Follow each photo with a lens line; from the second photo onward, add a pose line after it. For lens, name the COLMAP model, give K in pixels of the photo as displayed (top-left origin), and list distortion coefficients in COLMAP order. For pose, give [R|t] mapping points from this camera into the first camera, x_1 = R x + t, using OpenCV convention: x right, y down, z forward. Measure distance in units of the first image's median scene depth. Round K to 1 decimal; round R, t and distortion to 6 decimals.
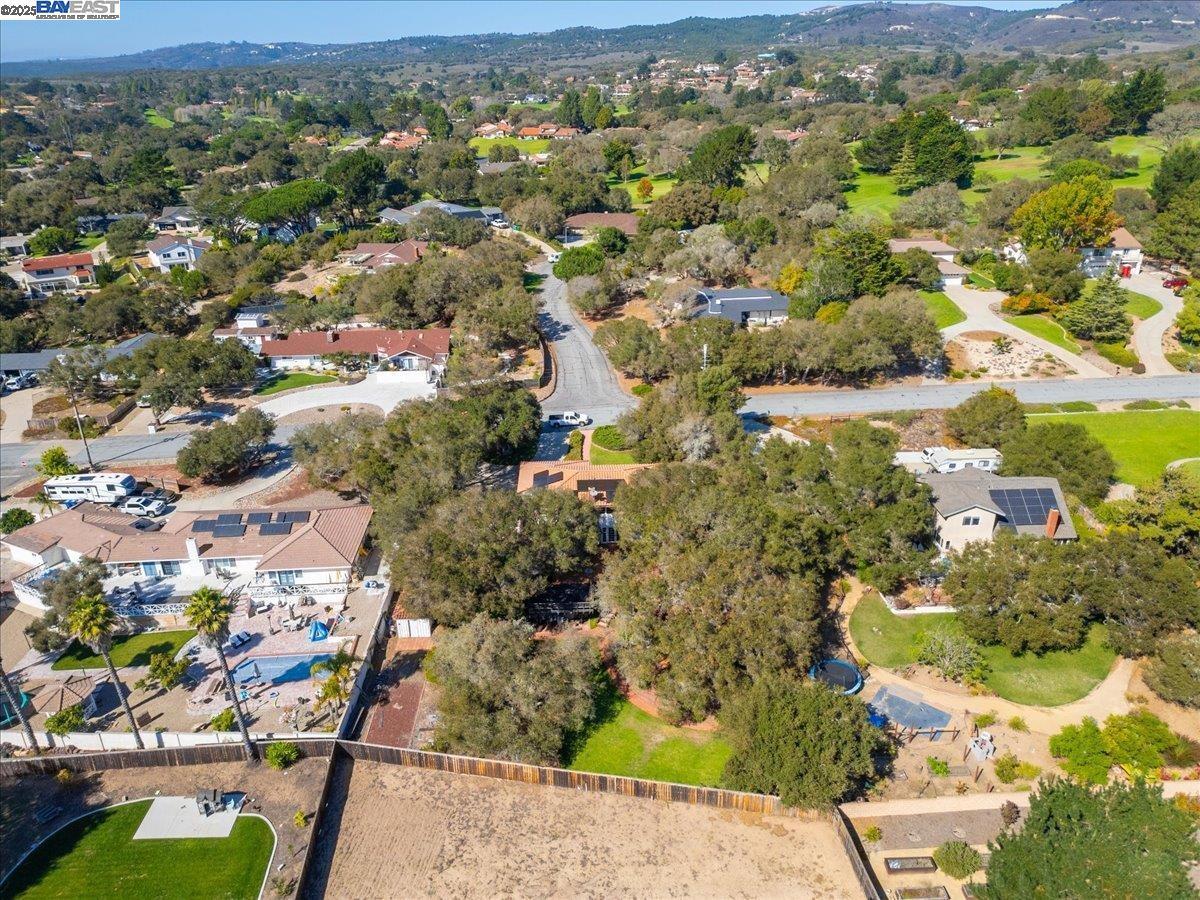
lens RADIAL K [[845.0, 0, 605.6], [0, 845.0, 443.3], [0, 0, 1]] dist [0.064611, -0.054720]
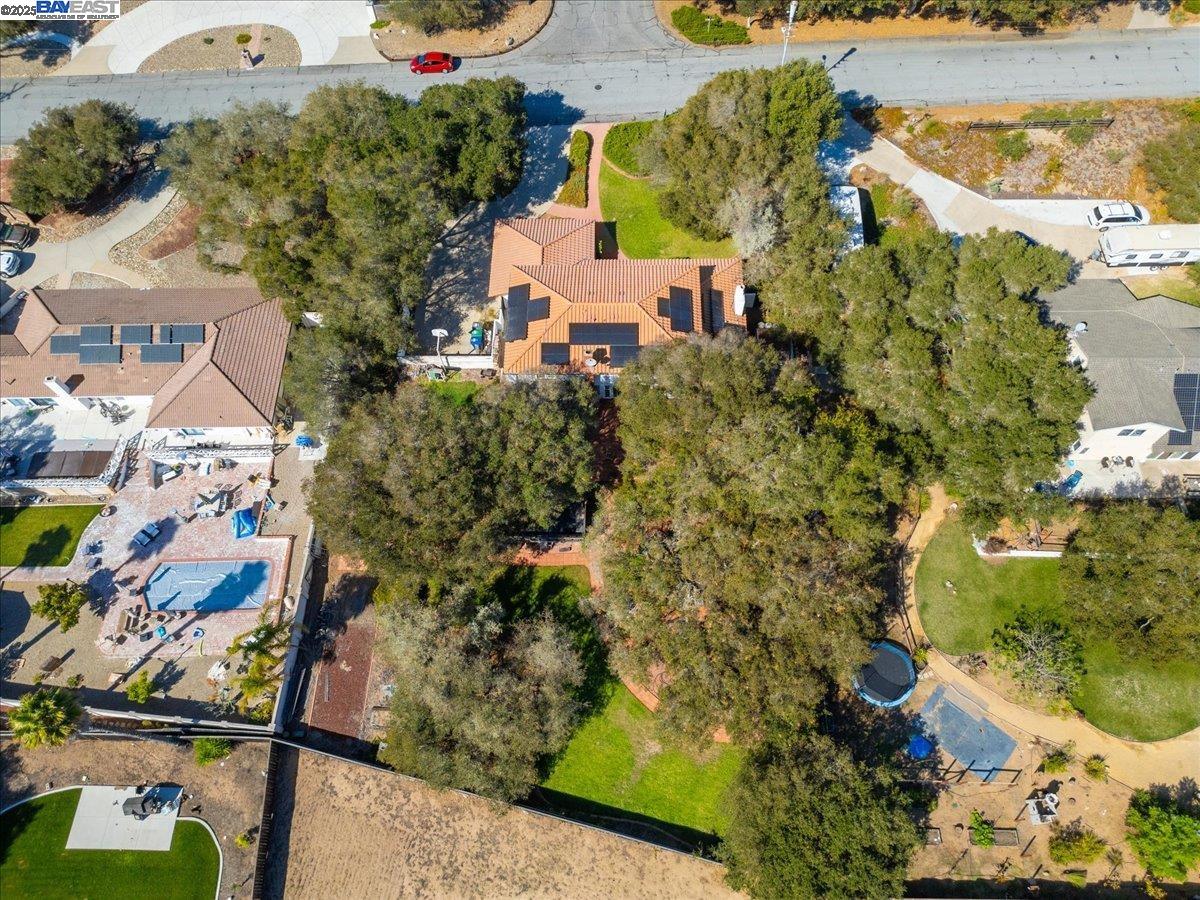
lens RADIAL K [[845.0, 0, 606.5], [0, 845.0, 447.8], [0, 0, 1]] dist [0.064611, -0.054720]
pose [[0.998599, 0.042899, -0.030980, 0.022727], [-0.014111, 0.780142, 0.625443, -0.313792], [0.050999, -0.624129, 0.779655, 0.405733]]
